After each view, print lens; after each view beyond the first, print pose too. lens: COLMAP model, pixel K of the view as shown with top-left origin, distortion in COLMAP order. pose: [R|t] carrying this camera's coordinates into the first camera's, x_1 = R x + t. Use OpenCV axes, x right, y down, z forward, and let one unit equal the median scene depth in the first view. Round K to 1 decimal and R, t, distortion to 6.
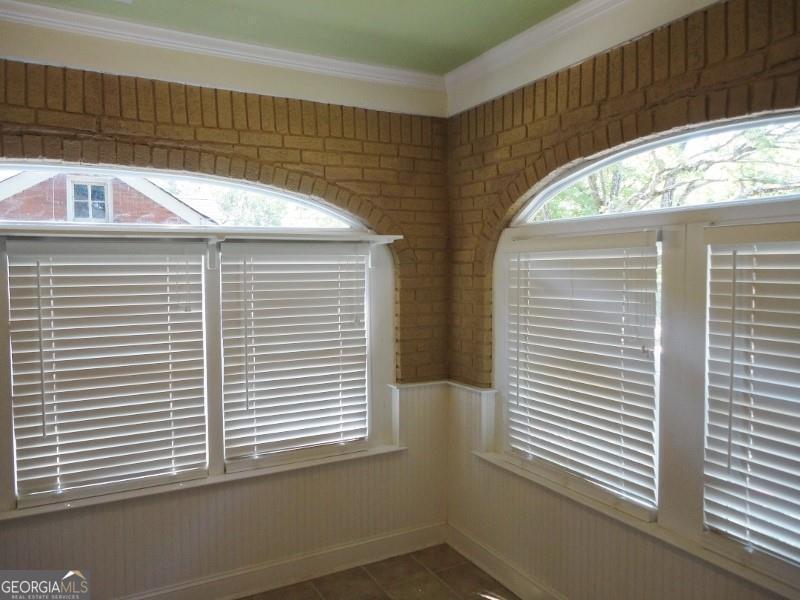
lens RADIAL K [[579.8, 0, 400.0], [0, 579.8, 300.0], [0, 0, 1]] dist [-0.001920, 0.002665]
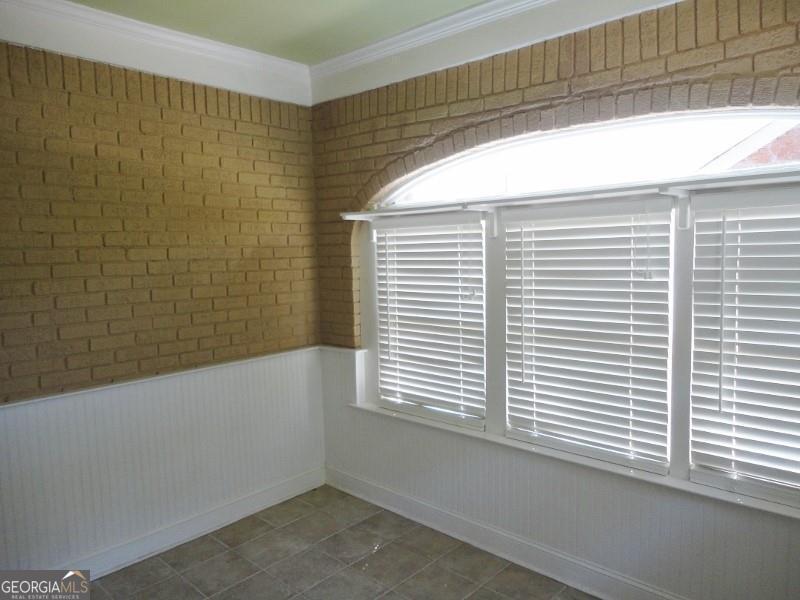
lens RADIAL K [[584.9, 0, 400.0], [0, 584.9, 300.0], [0, 0, 1]] dist [-0.006521, -0.002590]
pose [[0.304912, 0.088663, -0.948245, 0.344752], [-0.019321, 0.996028, 0.086918, -0.017740], [0.952185, -0.008181, 0.305414, 0.377975]]
